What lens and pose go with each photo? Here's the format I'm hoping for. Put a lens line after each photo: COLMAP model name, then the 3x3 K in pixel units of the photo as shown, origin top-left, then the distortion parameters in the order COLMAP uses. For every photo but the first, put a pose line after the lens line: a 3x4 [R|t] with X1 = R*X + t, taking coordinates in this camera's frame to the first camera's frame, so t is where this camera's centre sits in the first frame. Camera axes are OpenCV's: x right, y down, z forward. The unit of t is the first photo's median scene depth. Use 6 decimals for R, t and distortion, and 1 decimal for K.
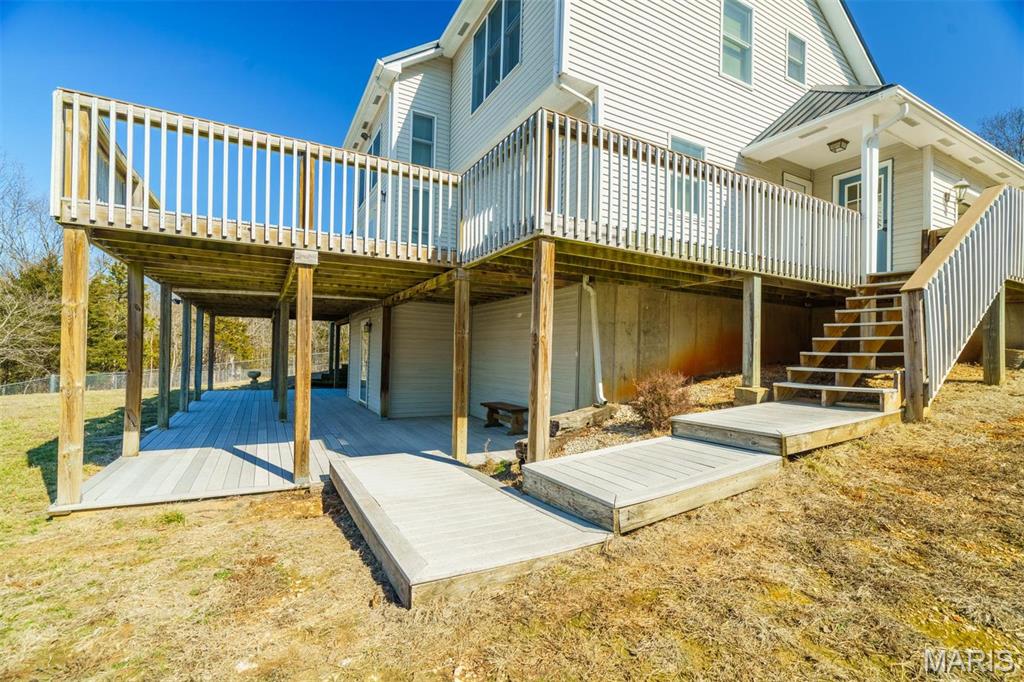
lens RADIAL K [[465.8, 0, 509.9], [0, 465.8, 345.3], [0, 0, 1]] dist [0.000712, 0.000750]
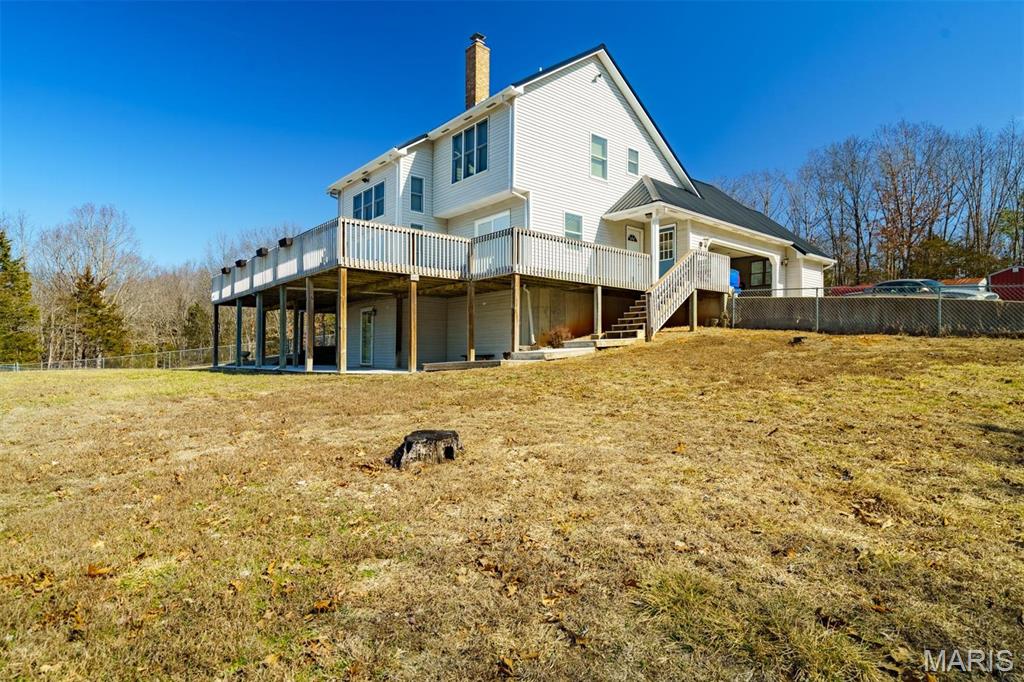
lens RADIAL K [[565.3, 0, 513.2], [0, 565.3, 343.3], [0, 0, 1]] dist [0.004445, 0.000920]
pose [[0.979848, -0.011614, 0.199407, -0.371963], [0.012683, 0.999911, -0.004083, 0.117233], [-0.199342, 0.006529, 0.979908, -1.371248]]
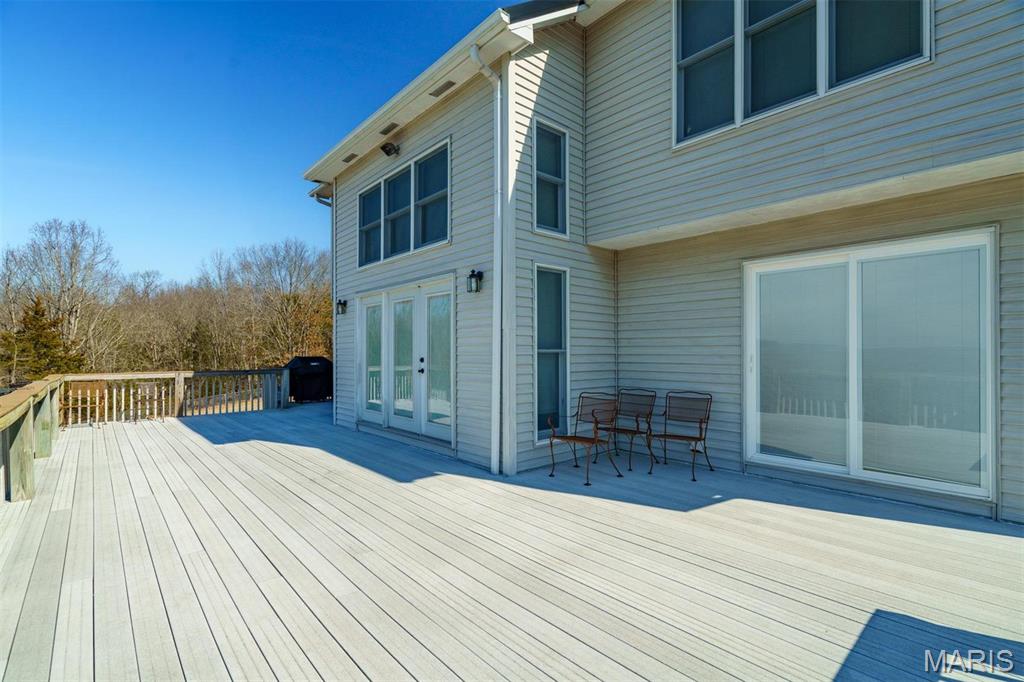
lens RADIAL K [[465.8, 0, 511.9], [0, 465.8, 347.6], [0, 0, 1]] dist [0.000712, 0.000750]
pose [[0.972434, -0.022895, 0.232053, -0.519562], [0.019503, 0.999667, 0.016901, -0.372163], [-0.232363, -0.011910, 0.972556, 0.716539]]
